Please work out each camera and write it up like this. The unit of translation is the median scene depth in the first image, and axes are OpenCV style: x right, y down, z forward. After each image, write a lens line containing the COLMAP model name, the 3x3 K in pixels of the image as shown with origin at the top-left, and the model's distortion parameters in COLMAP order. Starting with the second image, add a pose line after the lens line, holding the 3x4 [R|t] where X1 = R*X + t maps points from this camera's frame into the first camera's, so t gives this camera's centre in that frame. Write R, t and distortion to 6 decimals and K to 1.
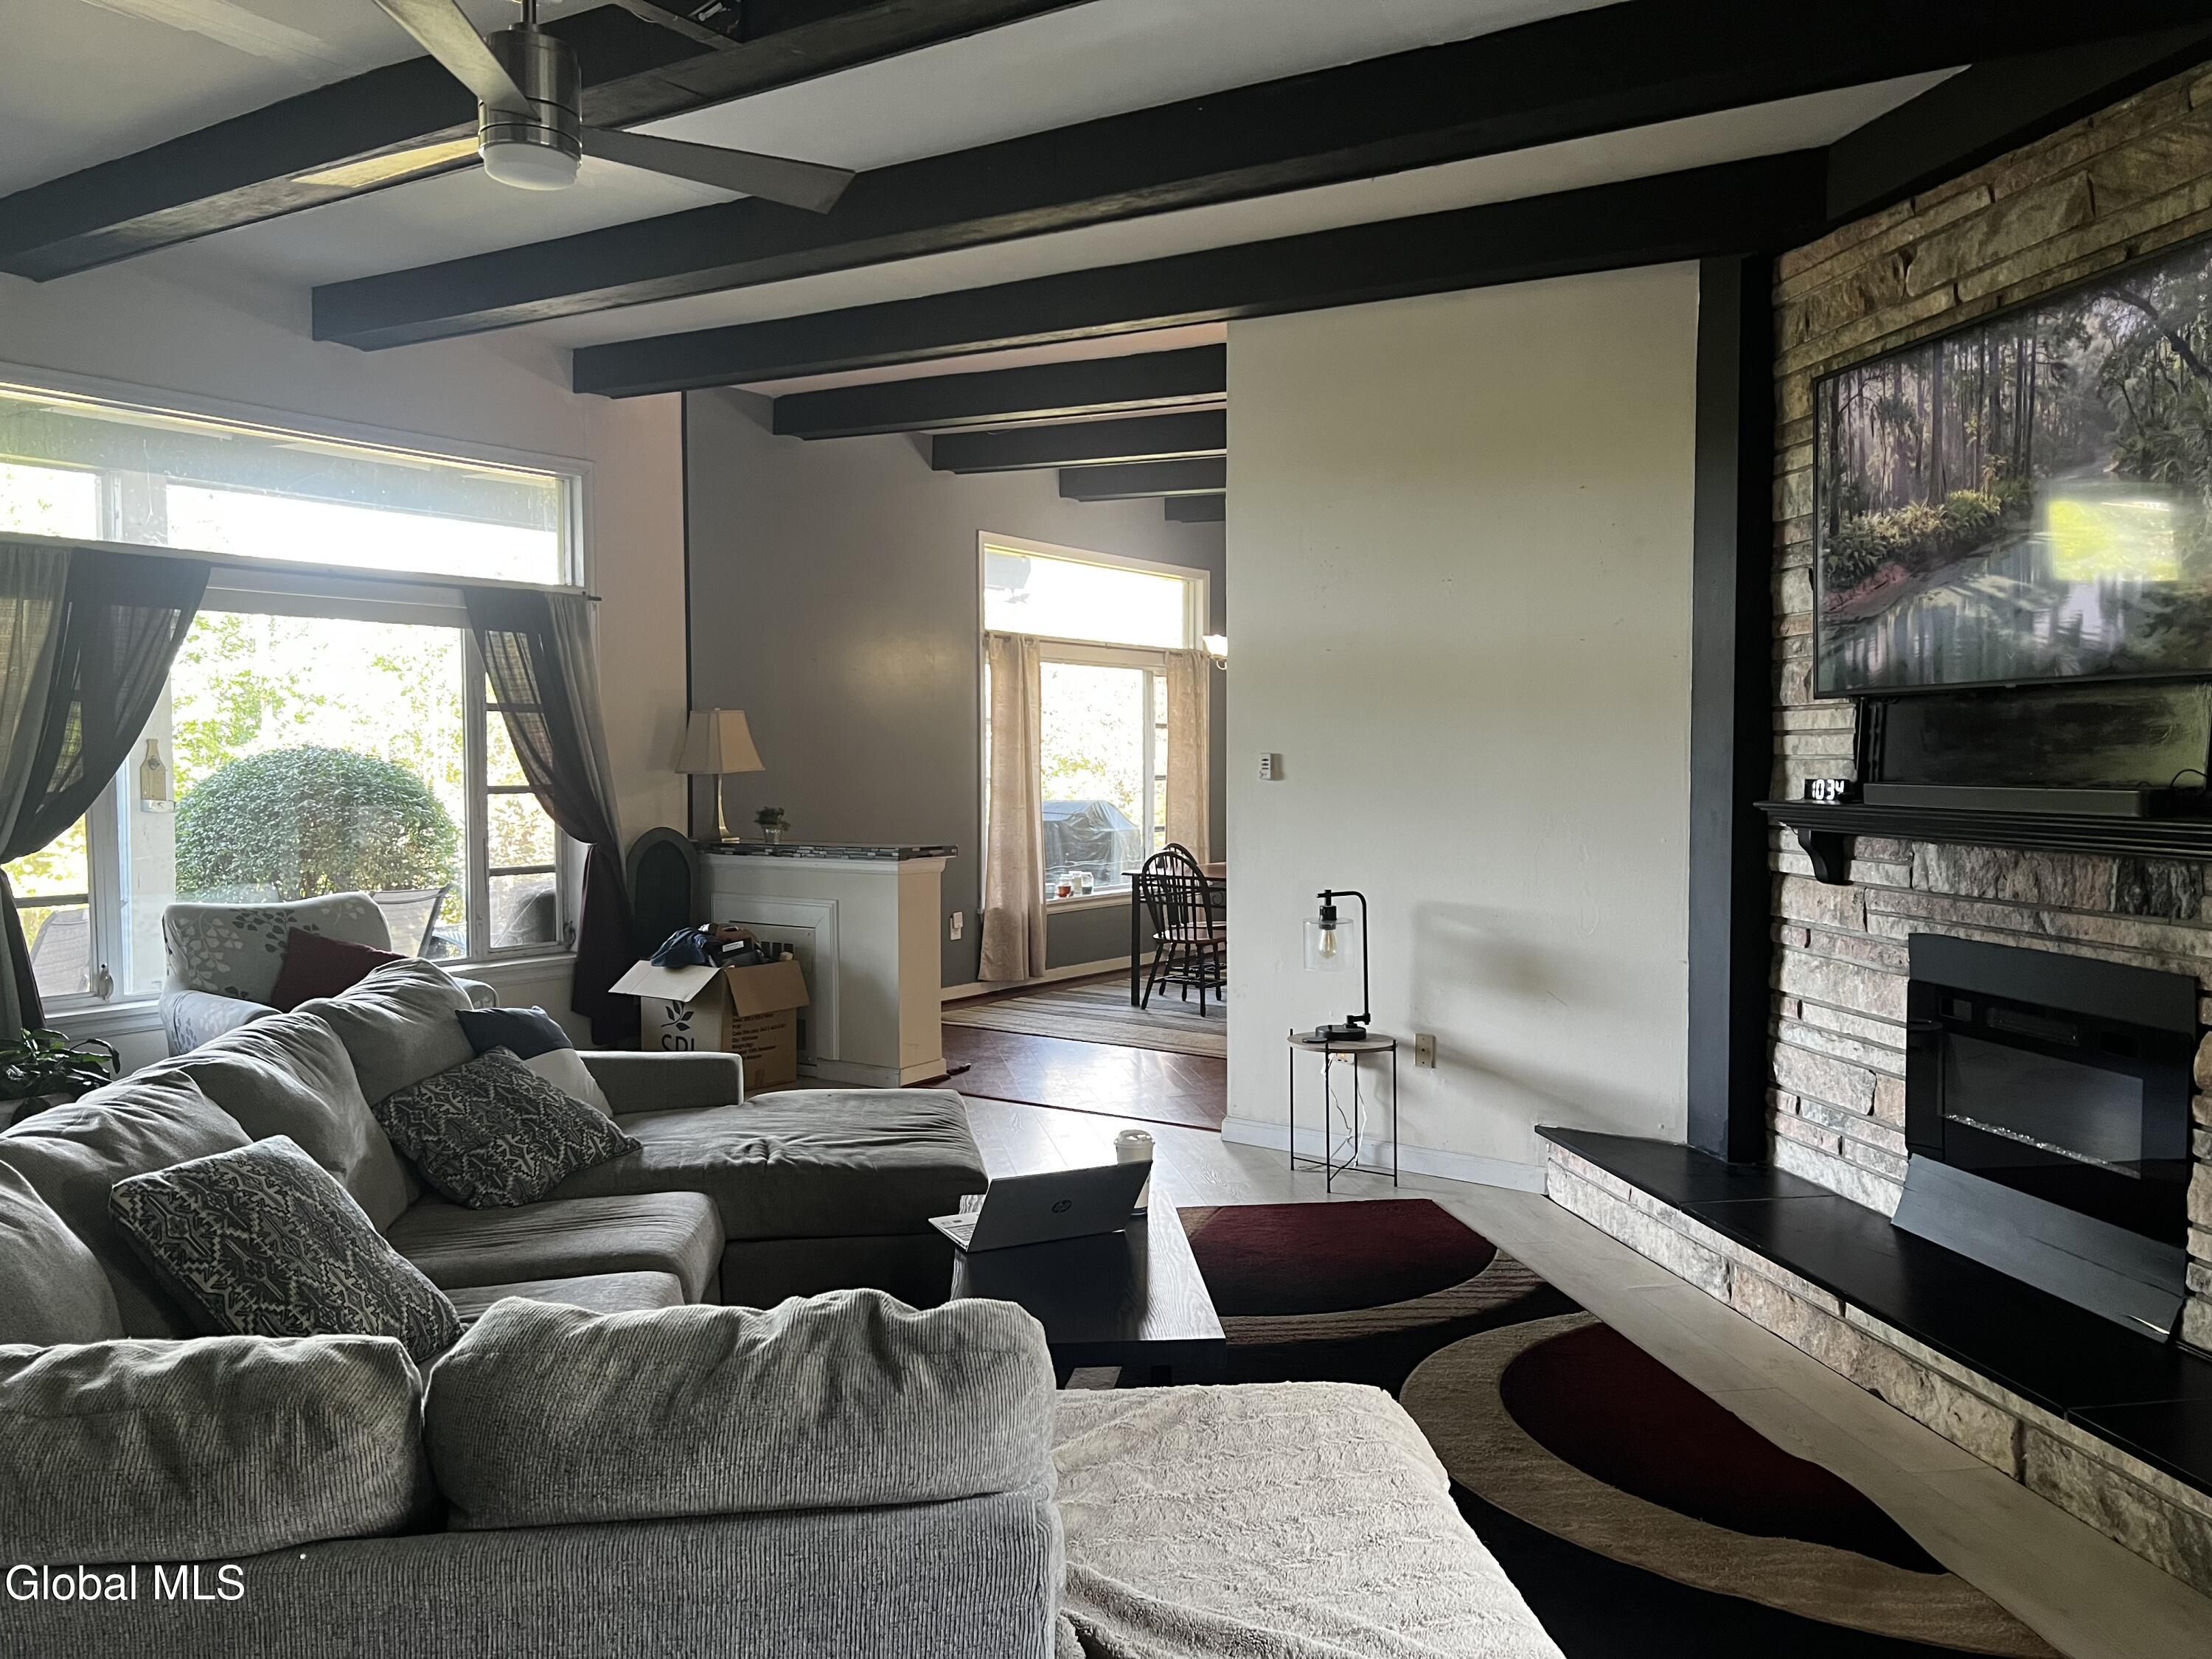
lens RADIAL K [[1675.1, 0, 1125.8], [0, 1675.1, 841.7], [0, 0, 1]] dist [0.069042, -0.083845]
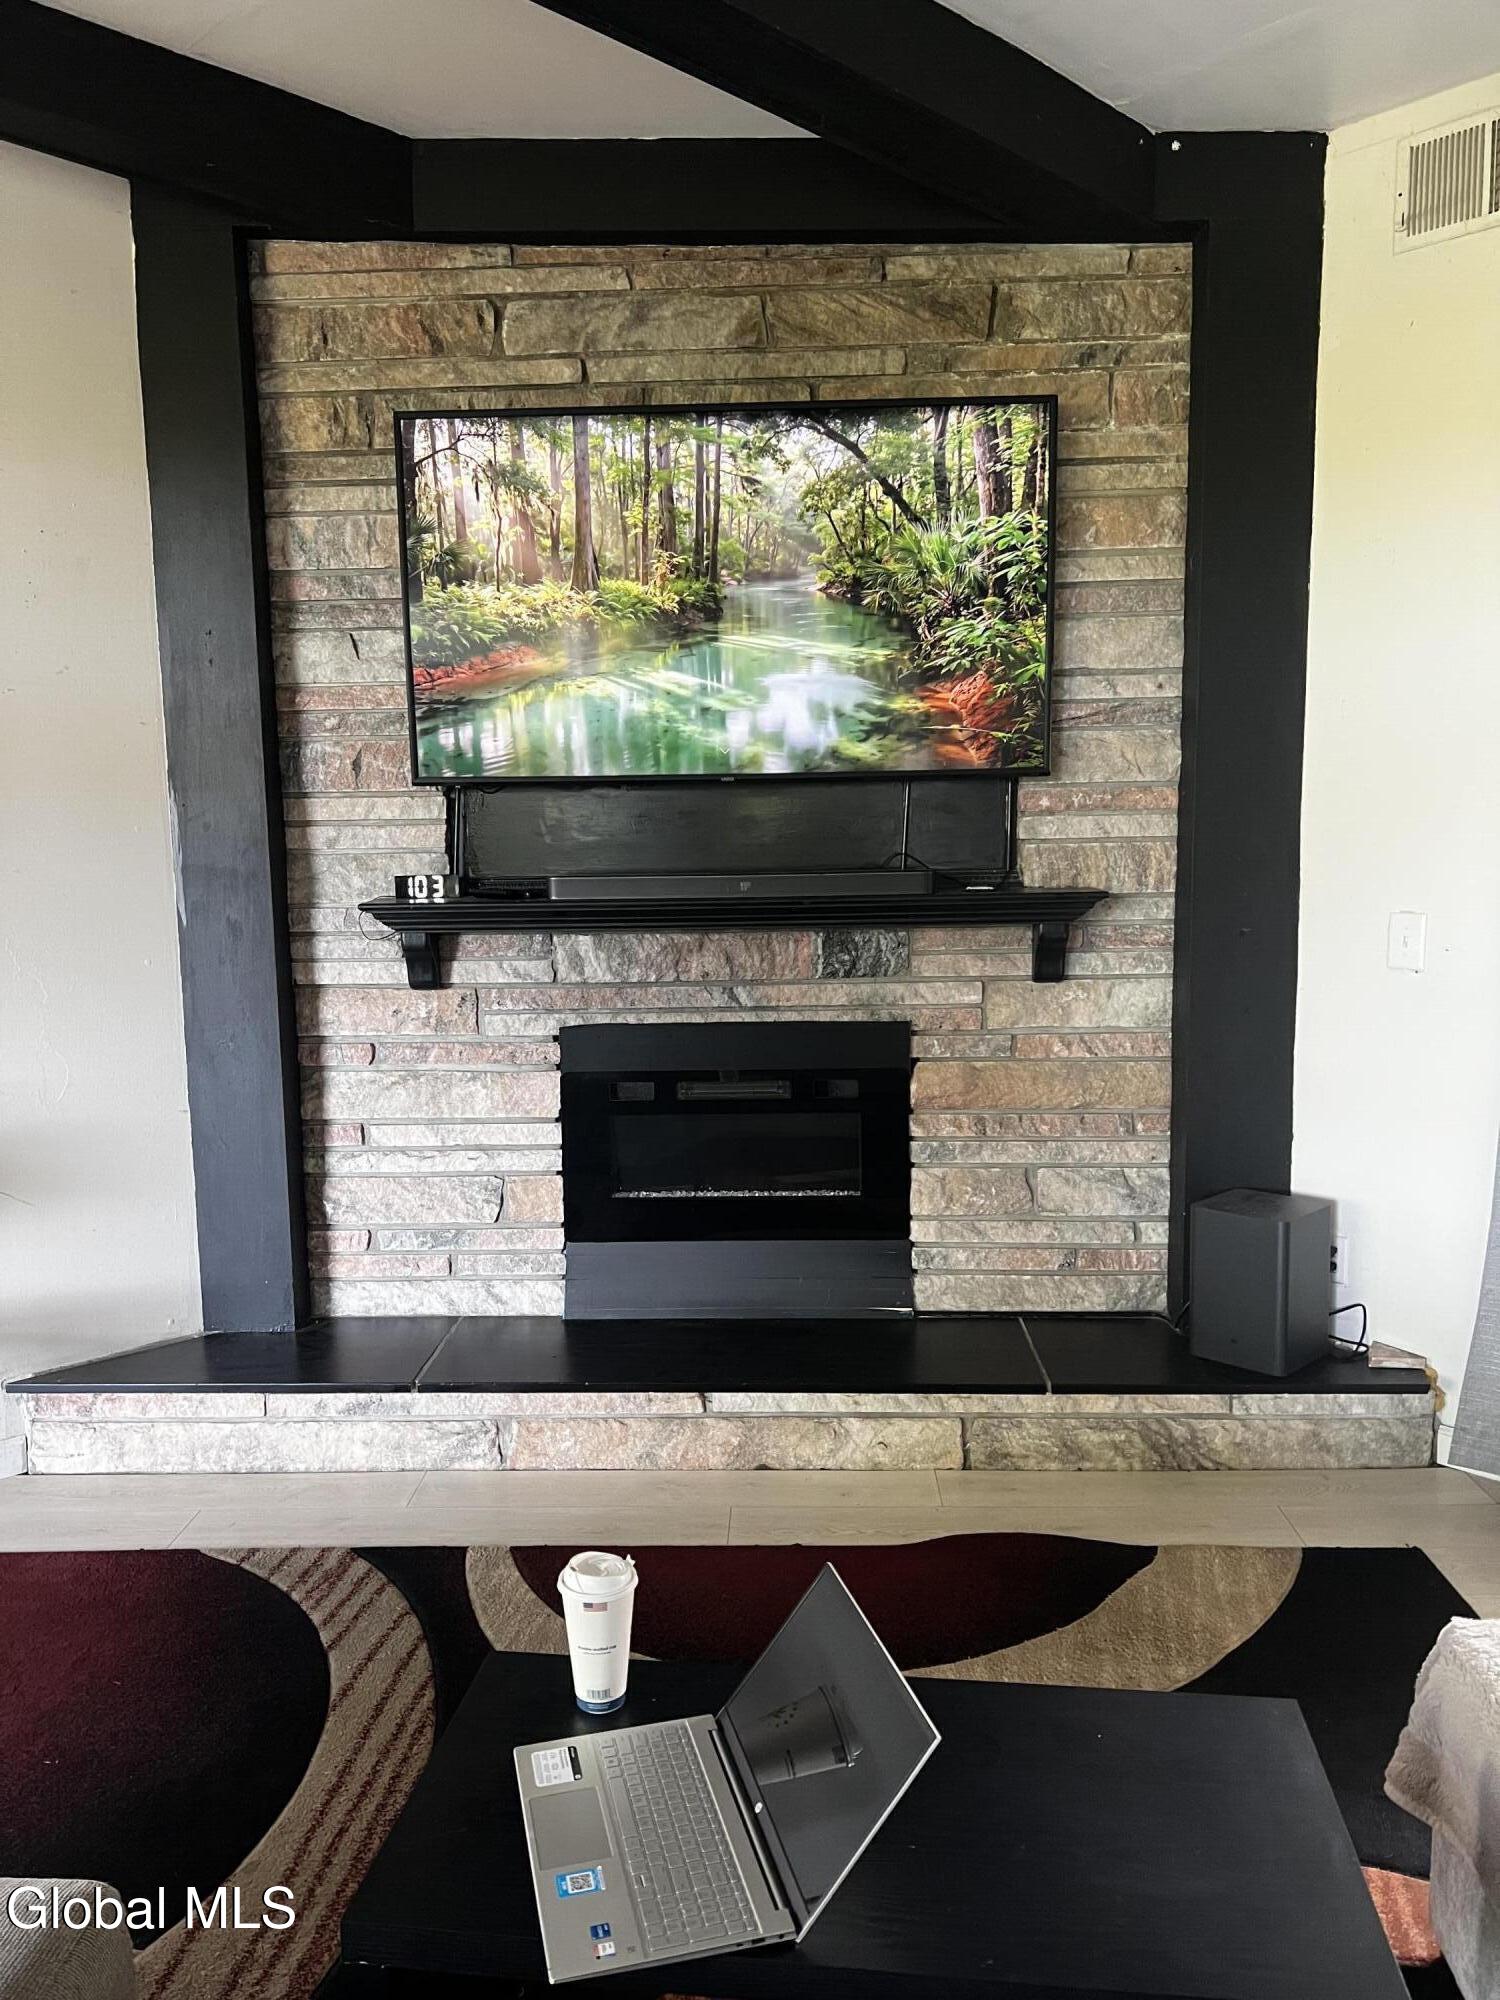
lens RADIAL K [[1514.5, 0, 767.1], [0, 1514.5, 1004.3], [0, 0, 1]] dist [0.069042, -0.083845]
pose [[0.214598, -0.128207, 0.968251, -0.379625], [0.066954, 0.990946, 0.116373, -0.056251], [-0.974405, 0.039855, 0.221239, 0.705470]]
